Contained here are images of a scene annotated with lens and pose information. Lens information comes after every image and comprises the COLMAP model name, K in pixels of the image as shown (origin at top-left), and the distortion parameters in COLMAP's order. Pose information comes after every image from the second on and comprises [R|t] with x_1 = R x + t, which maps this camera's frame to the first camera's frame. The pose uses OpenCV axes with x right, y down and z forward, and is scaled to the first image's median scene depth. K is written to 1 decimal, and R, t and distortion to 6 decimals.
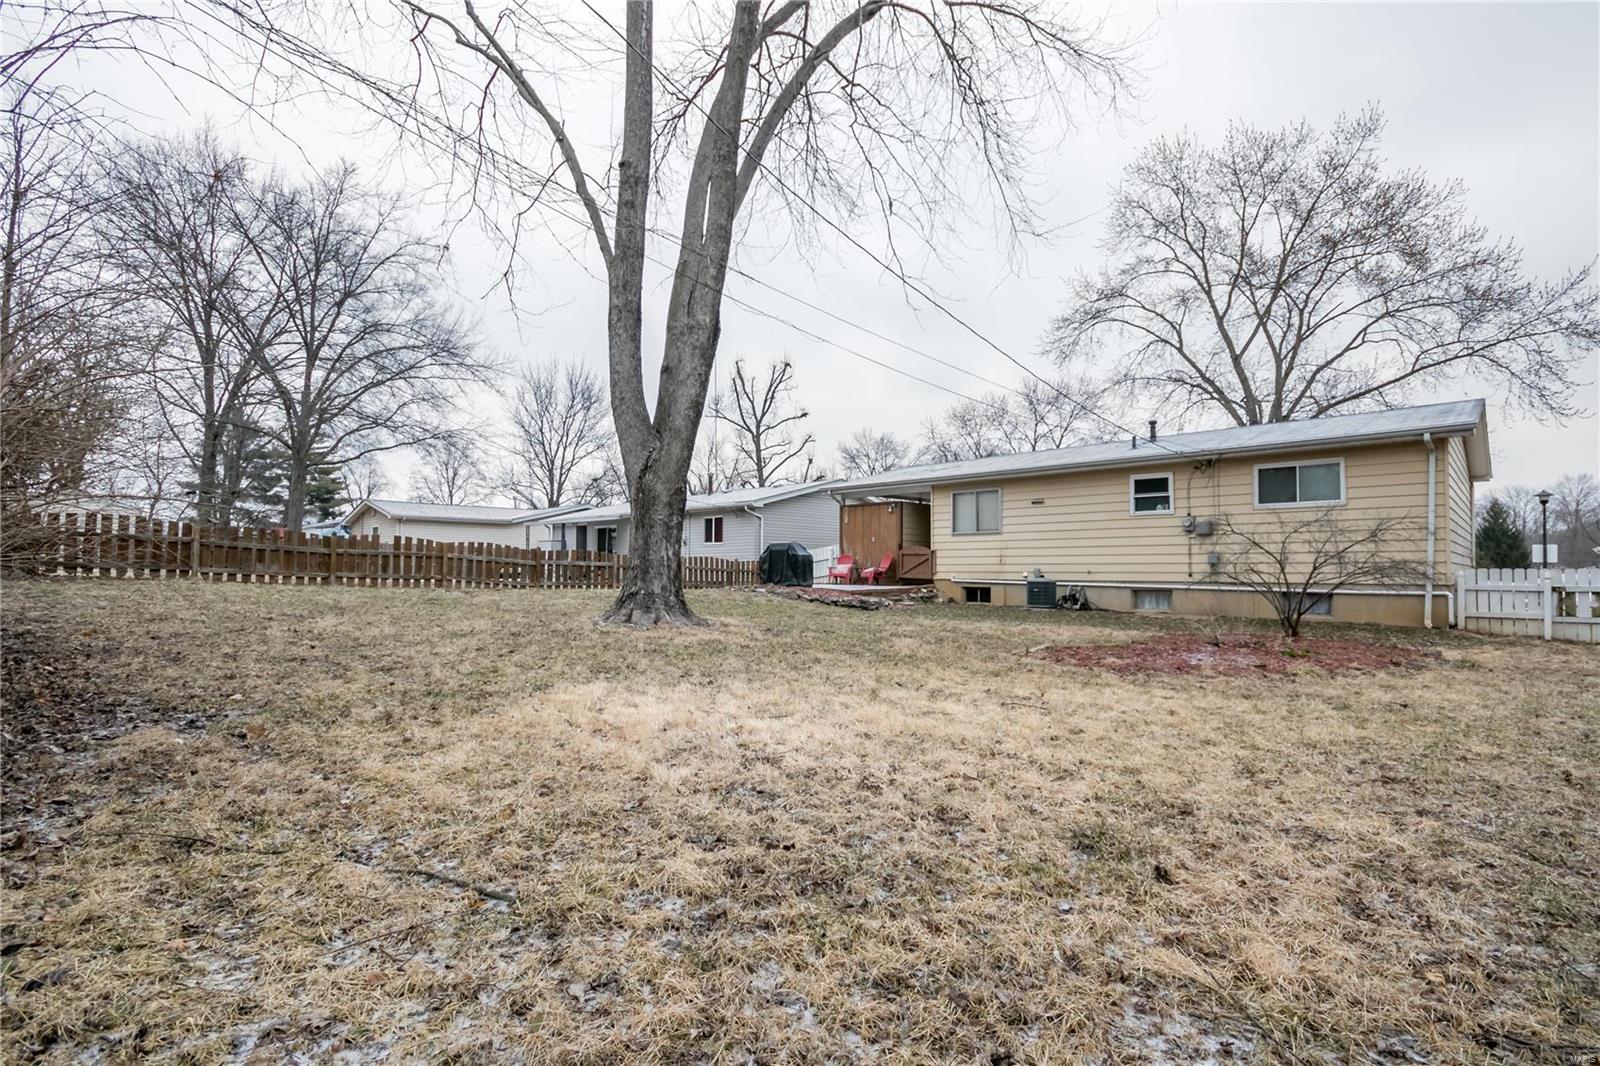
lens RADIAL K [[750.6, 0, 785.2], [0, 750.6, 543.9], [0, 0, 1]] dist [0.003361, -0.004043]
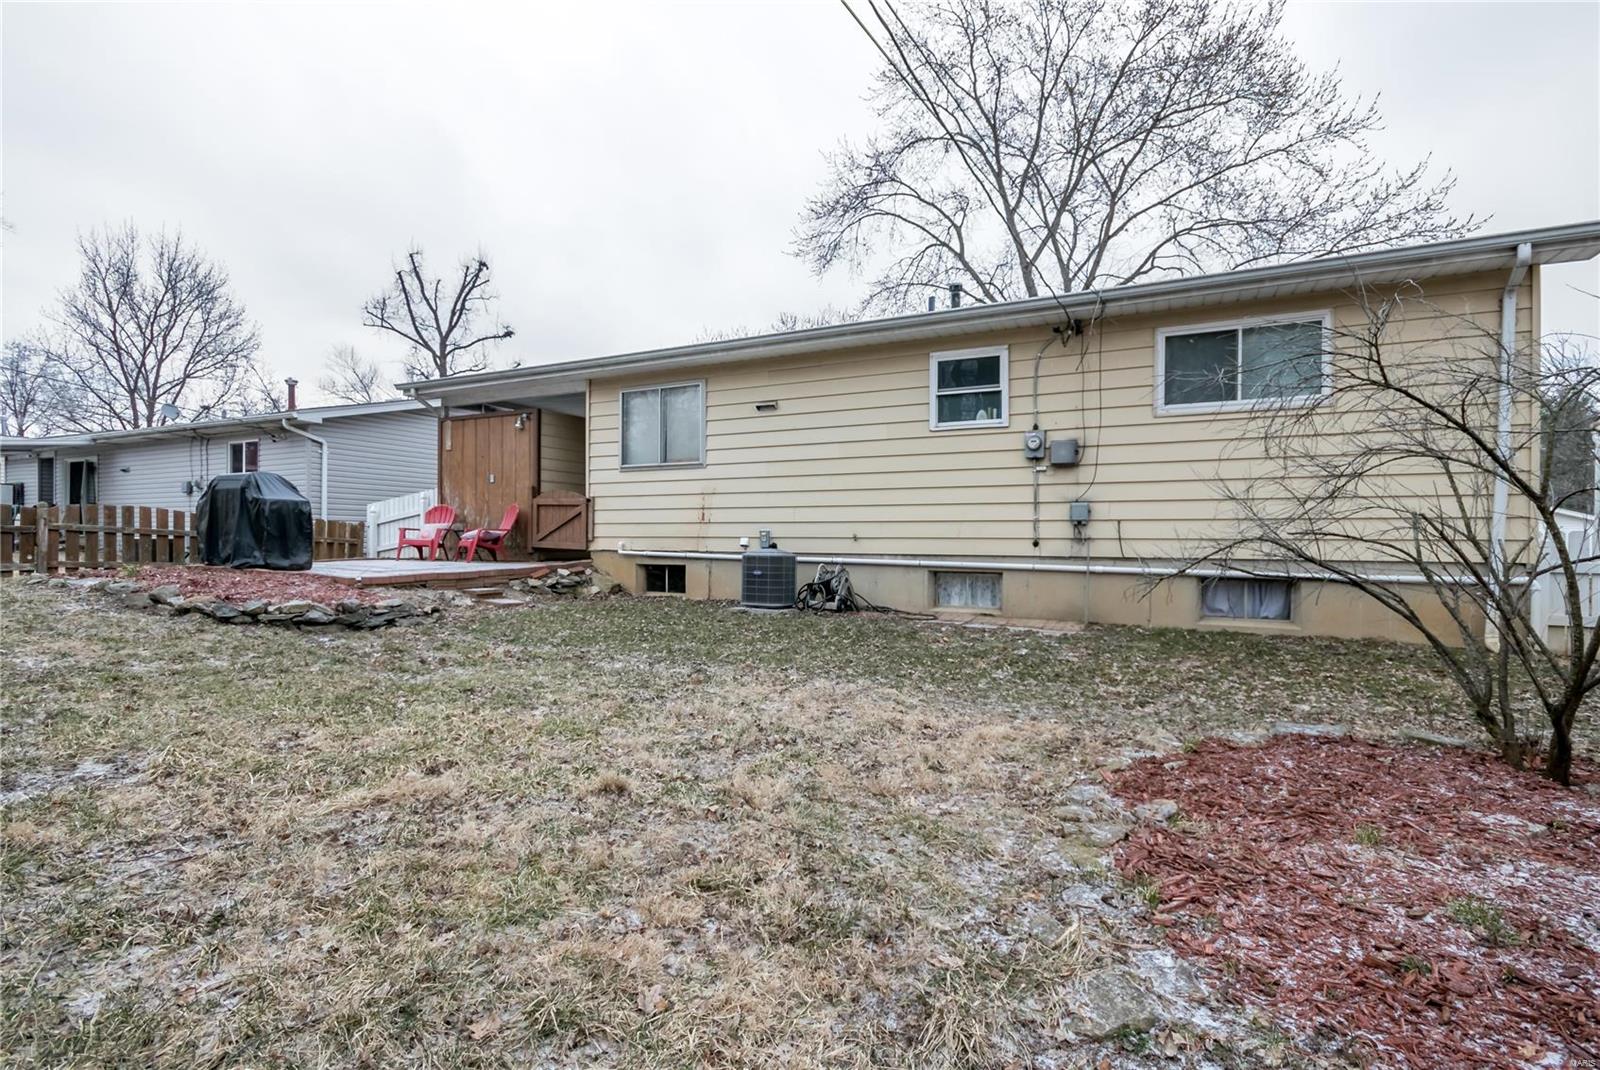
lens RADIAL K [[750.6, 0, 791.9], [0, 750.6, 533.2], [0, 0, 1]] dist [0.003361, -0.004043]
pose [[0.951507, 0.002039, 0.307622, 0.176314], [-0.011875, 0.999476, 0.030106, 0.016945], [-0.307399, -0.032299, 0.951032, 0.451412]]
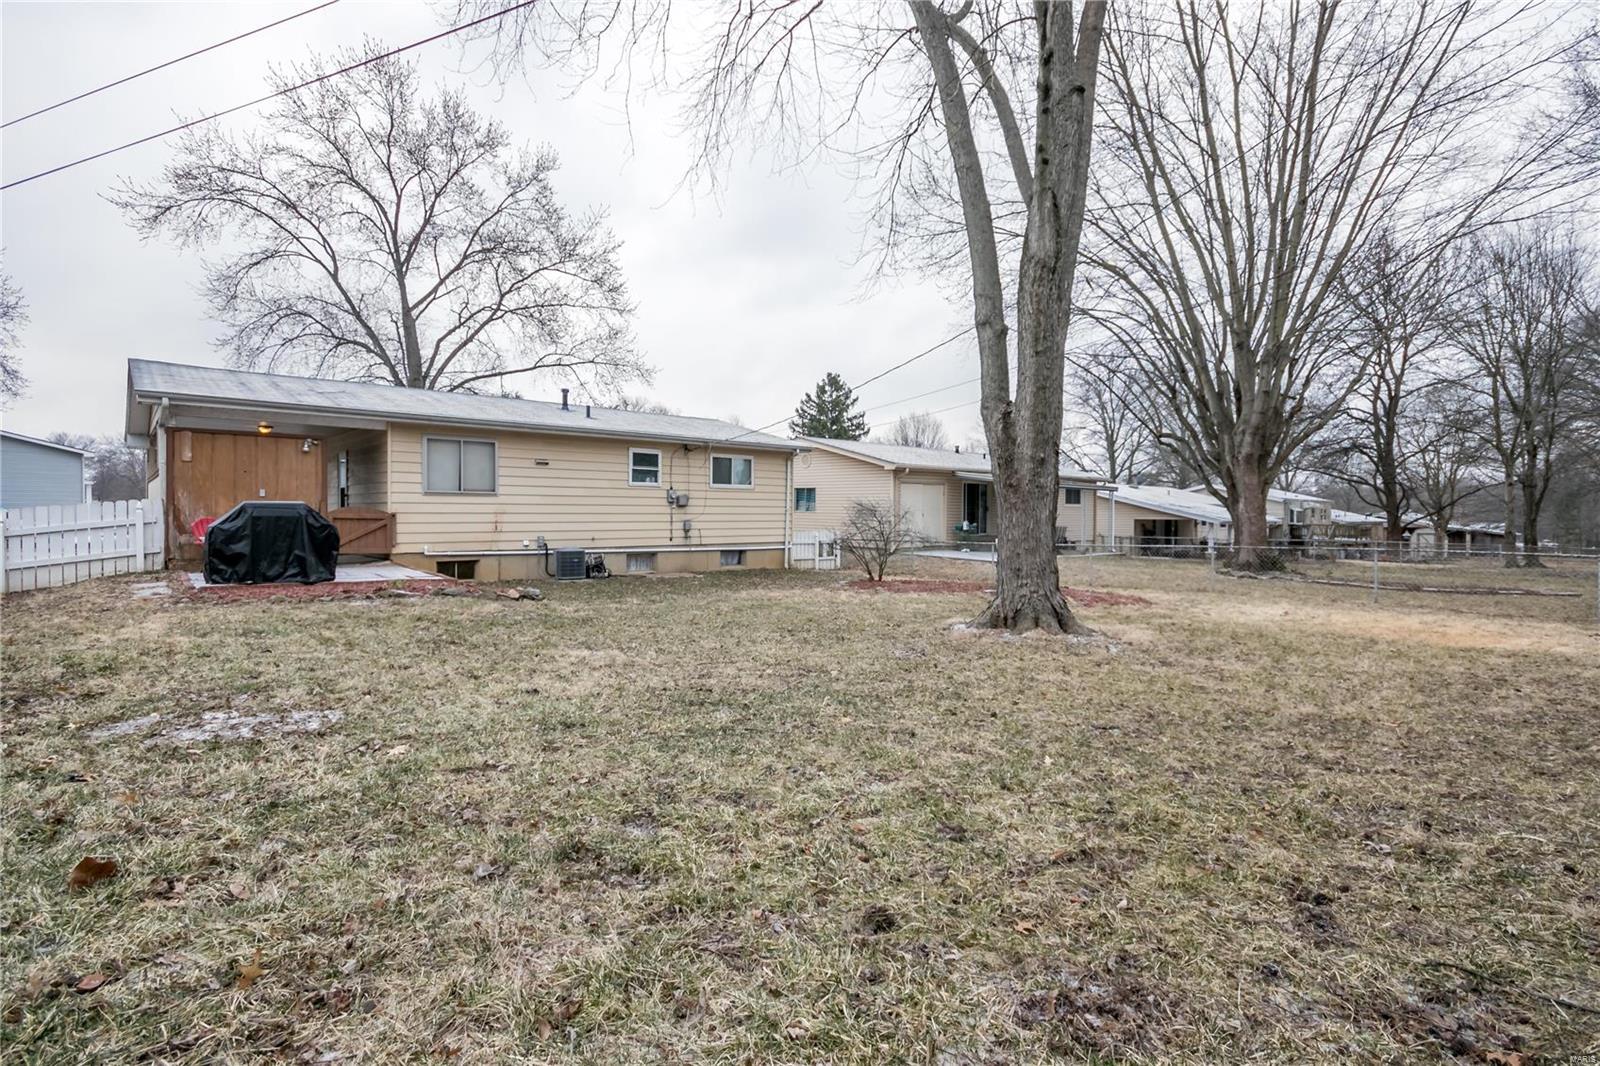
lens RADIAL K [[750.6, 0, 795.4], [0, 750.6, 527.2], [0, 0, 1]] dist [0.003361, -0.004043]
pose [[0.063441, -0.023980, 0.997697, -0.513460], [-0.043640, 0.998688, 0.026779, -0.014688], [-0.997031, -0.045239, 0.062311, 0.593883]]
